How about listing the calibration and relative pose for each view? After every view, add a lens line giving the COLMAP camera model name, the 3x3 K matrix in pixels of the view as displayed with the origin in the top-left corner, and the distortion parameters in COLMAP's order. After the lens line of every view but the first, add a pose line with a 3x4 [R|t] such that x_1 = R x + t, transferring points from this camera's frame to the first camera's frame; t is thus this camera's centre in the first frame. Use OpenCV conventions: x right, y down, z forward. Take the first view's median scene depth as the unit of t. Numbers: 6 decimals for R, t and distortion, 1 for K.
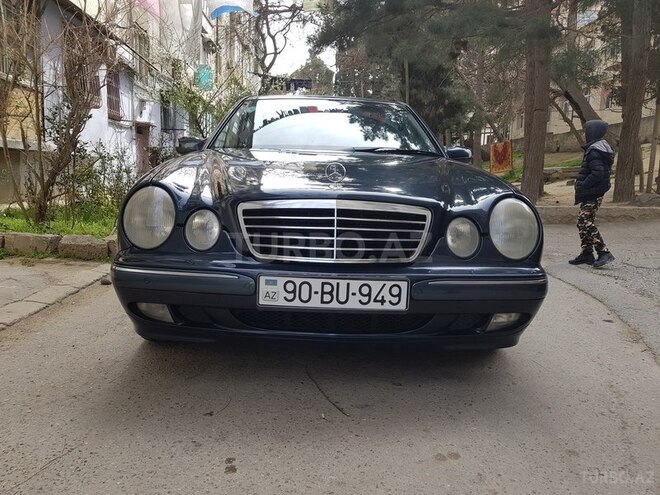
lens RADIAL K [[497.5, 0, 330.2], [0, 497.5, 252.4], [0, 0, 1]] dist [0.022248, -0.036025]
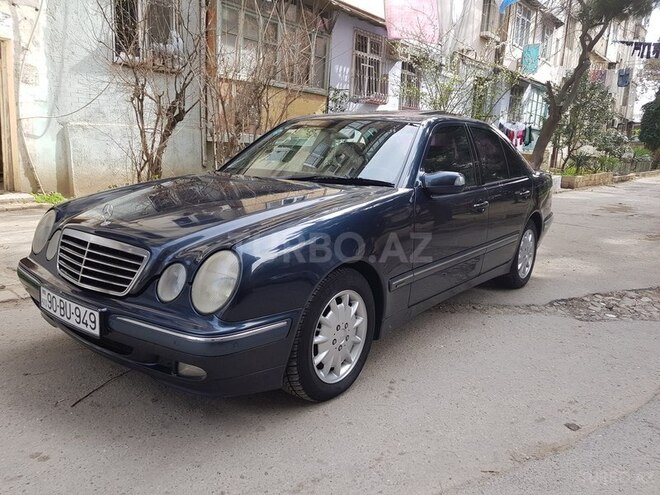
lens RADIAL K [[497.5, 0, 326.3], [0, 497.5, 252.2], [0, 0, 1]] dist [0.022248, -0.036025]
pose [[0.773860, 0.127669, -0.620356, 1.285050], [-0.105777, 0.991769, 0.072154, -0.224774], [0.624461, 0.009782, 0.780995, 0.407808]]
